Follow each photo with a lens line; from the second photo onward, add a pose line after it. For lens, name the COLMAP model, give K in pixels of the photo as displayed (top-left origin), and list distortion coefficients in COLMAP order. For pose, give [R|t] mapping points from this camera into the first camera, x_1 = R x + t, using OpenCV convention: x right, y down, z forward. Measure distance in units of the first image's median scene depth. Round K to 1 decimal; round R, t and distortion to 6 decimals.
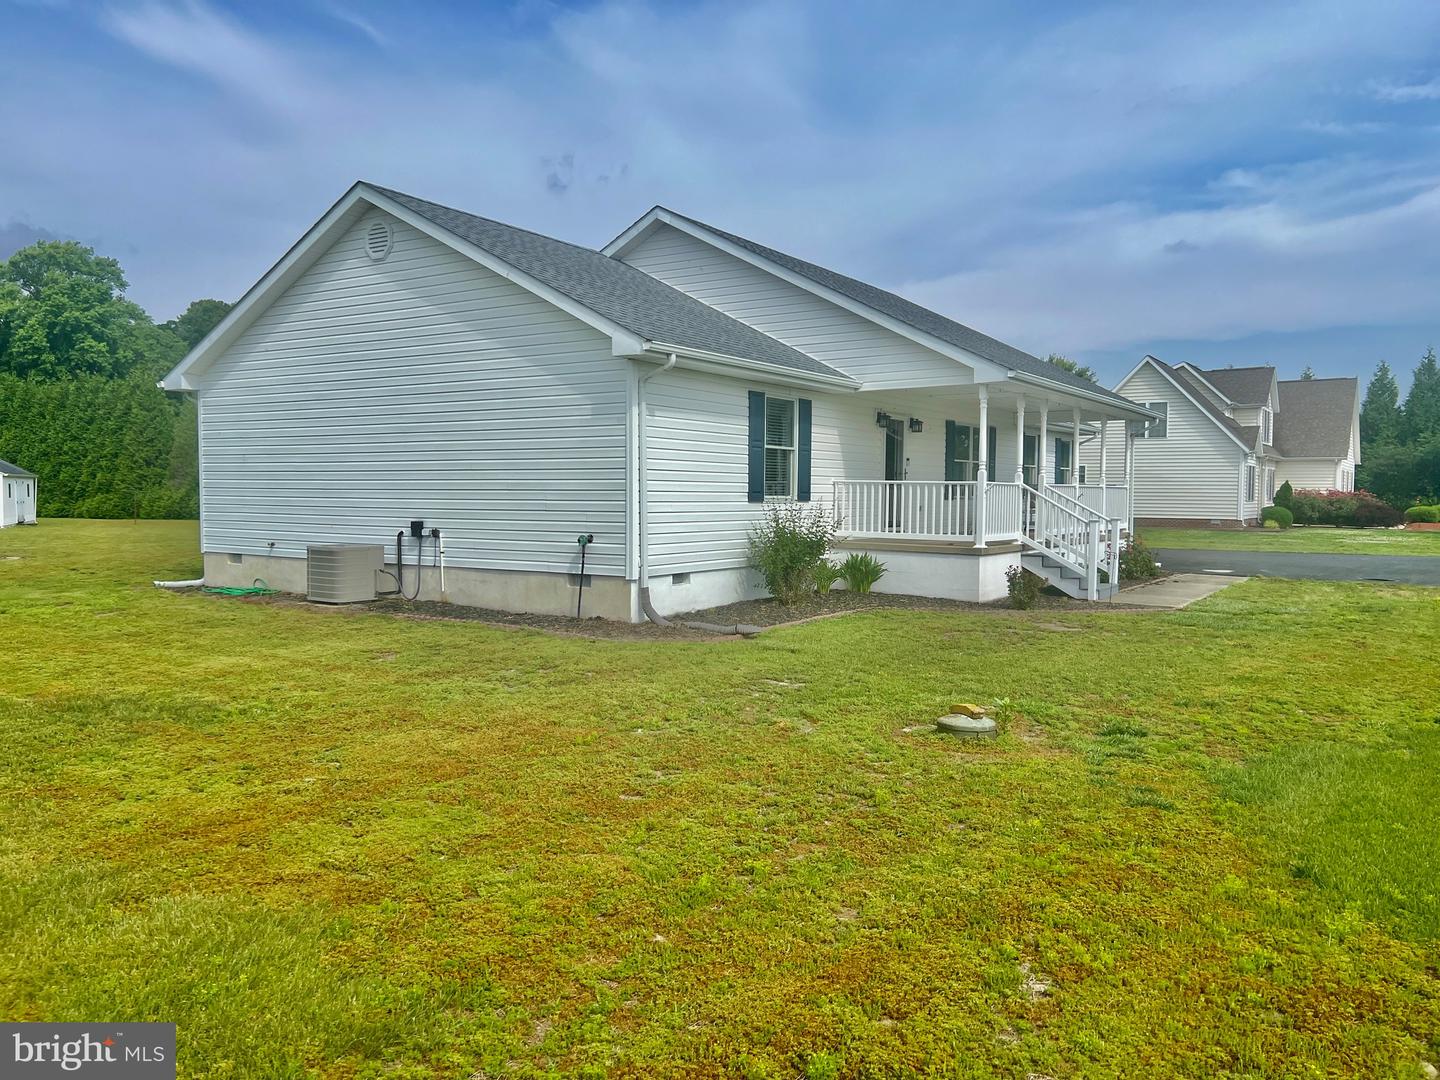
lens RADIAL K [[1096.4, 0, 741.0], [0, 1096.4, 545.6], [0, 0, 1]] dist [0.059962, -0.065578]
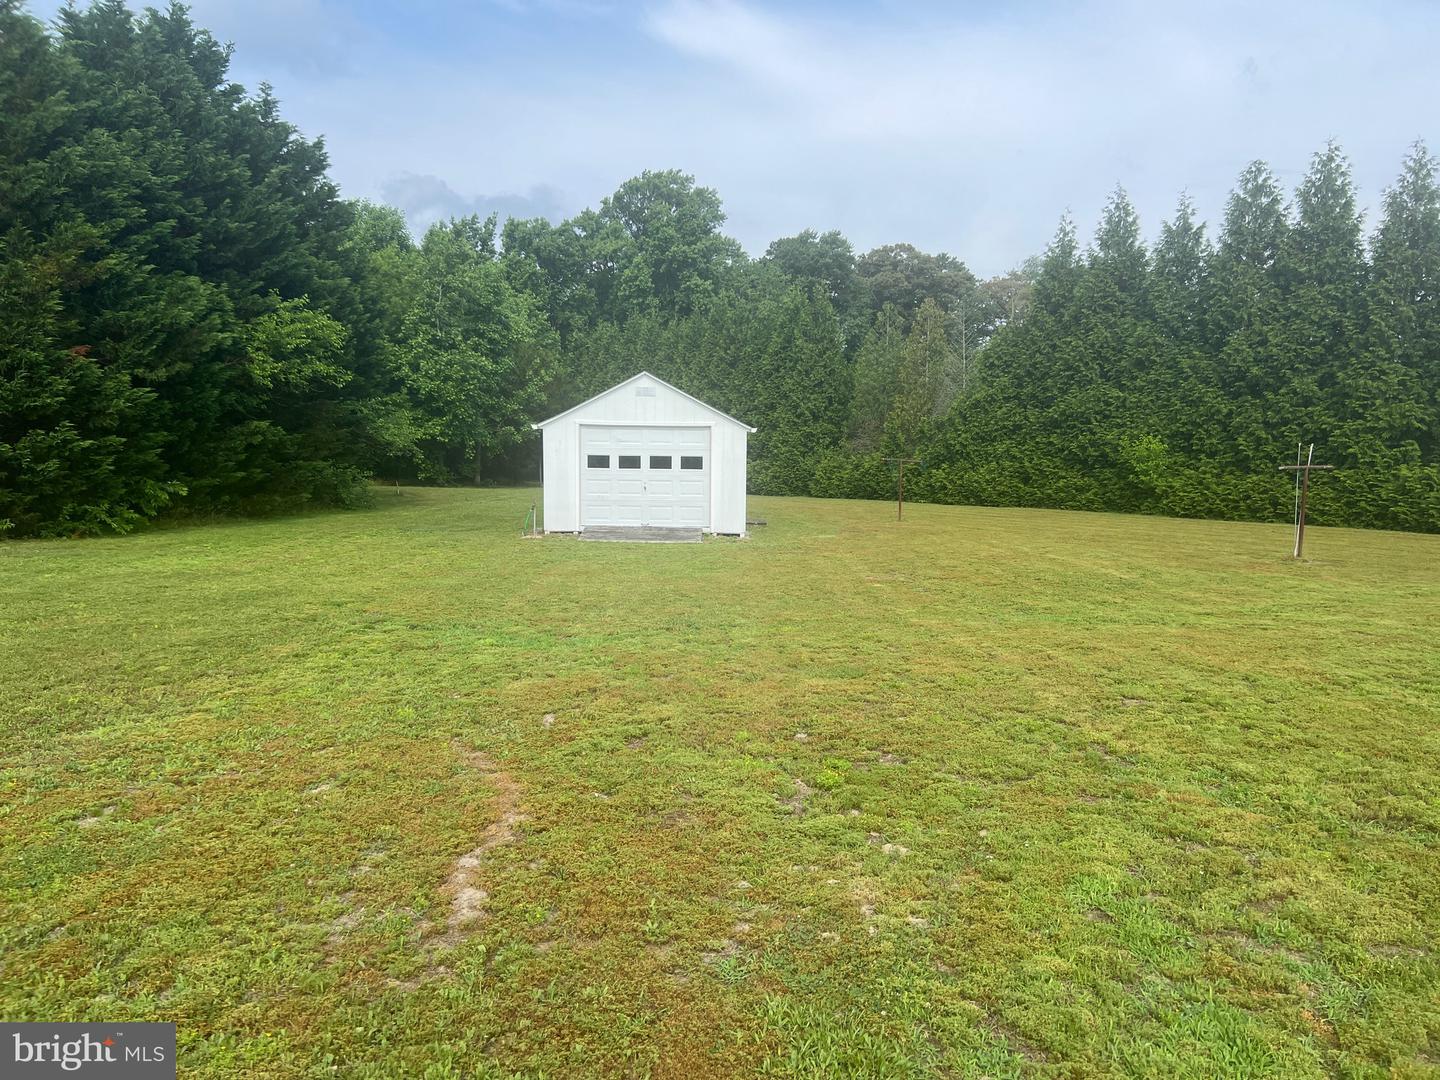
lens RADIAL K [[1096.4, 0, 741.0], [0, 1096.4, 545.6], [0, 0, 1]] dist [0.059962, -0.065578]
pose [[0.912494, 0.041698, -0.406959, -0.201805], [-0.028665, 0.998864, 0.038073, -0.012231], [0.408084, -0.023076, 0.912653, 0.236966]]
